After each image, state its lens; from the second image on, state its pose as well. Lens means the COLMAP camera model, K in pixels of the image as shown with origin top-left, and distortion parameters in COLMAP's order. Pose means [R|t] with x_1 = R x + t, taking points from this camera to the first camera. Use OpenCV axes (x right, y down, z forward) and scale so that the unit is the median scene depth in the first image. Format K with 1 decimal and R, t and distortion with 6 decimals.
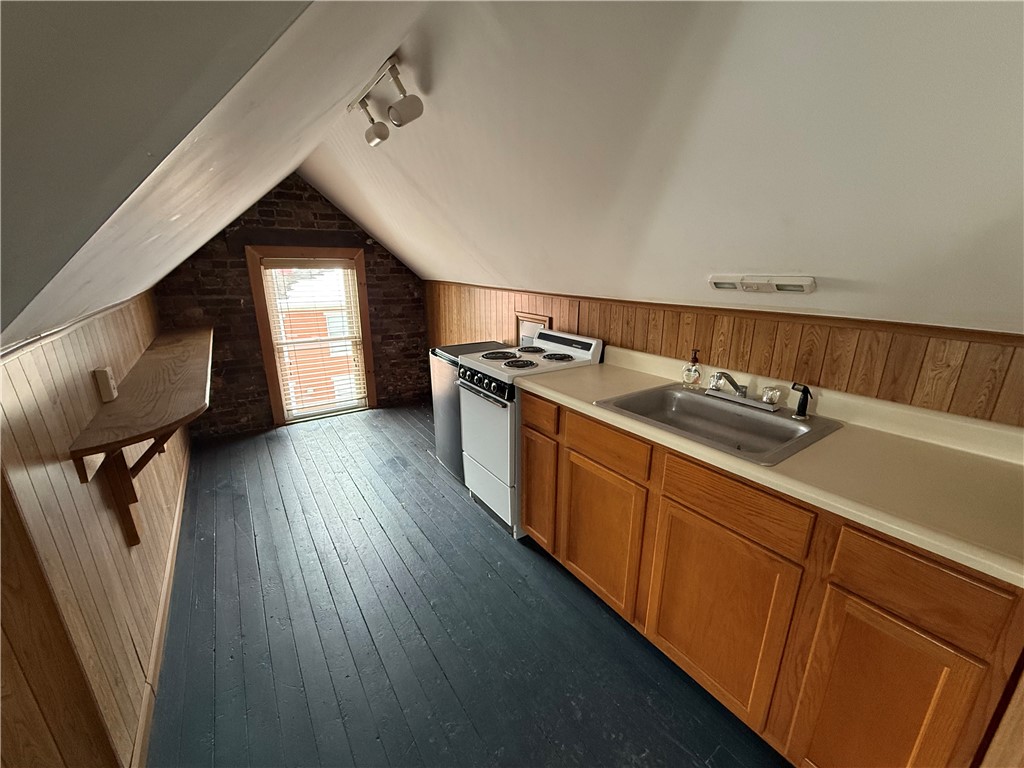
lens RADIAL K [[407.3, 0, 513.9], [0, 407.3, 386.7], [0, 0, 1]] dist [-0.000290, -0.000015]
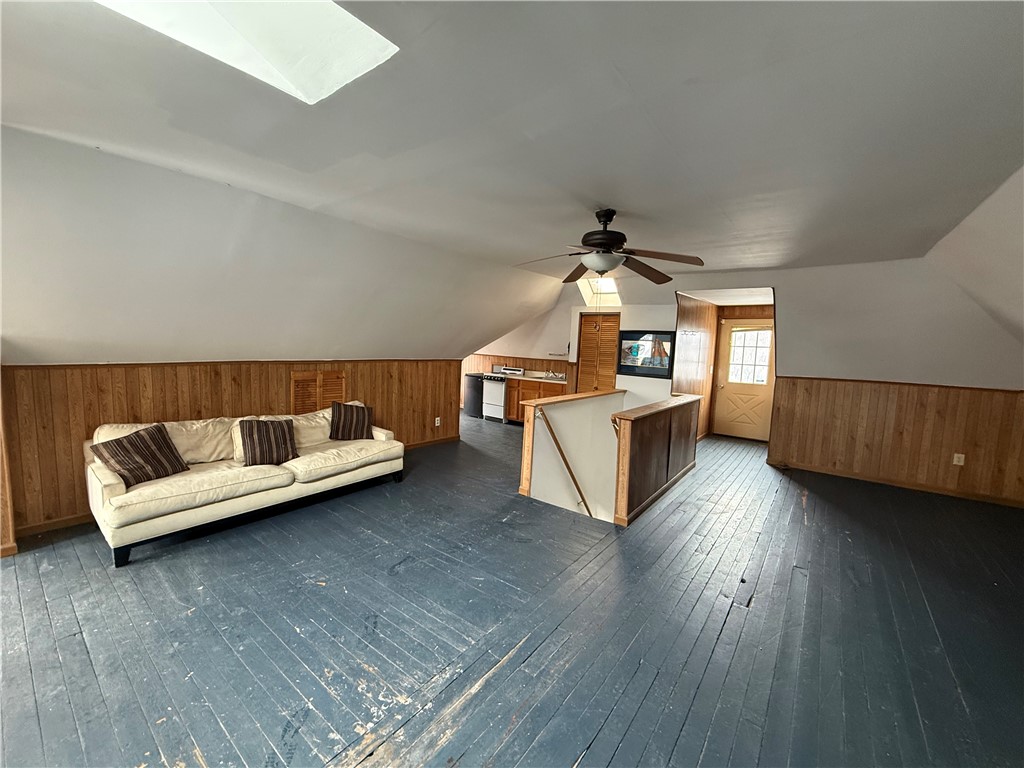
lens RADIAL K [[407.3, 0, 513.0], [0, 407.3, 384.0], [0, 0, 1]] dist [-0.000290, -0.000015]
pose [[0.953394, 0.005157, 0.301683, -1.010866], [0.049476, 0.983648, -0.173171, 0.669955], [-0.297643, 0.180027, 0.937549, -2.451673]]
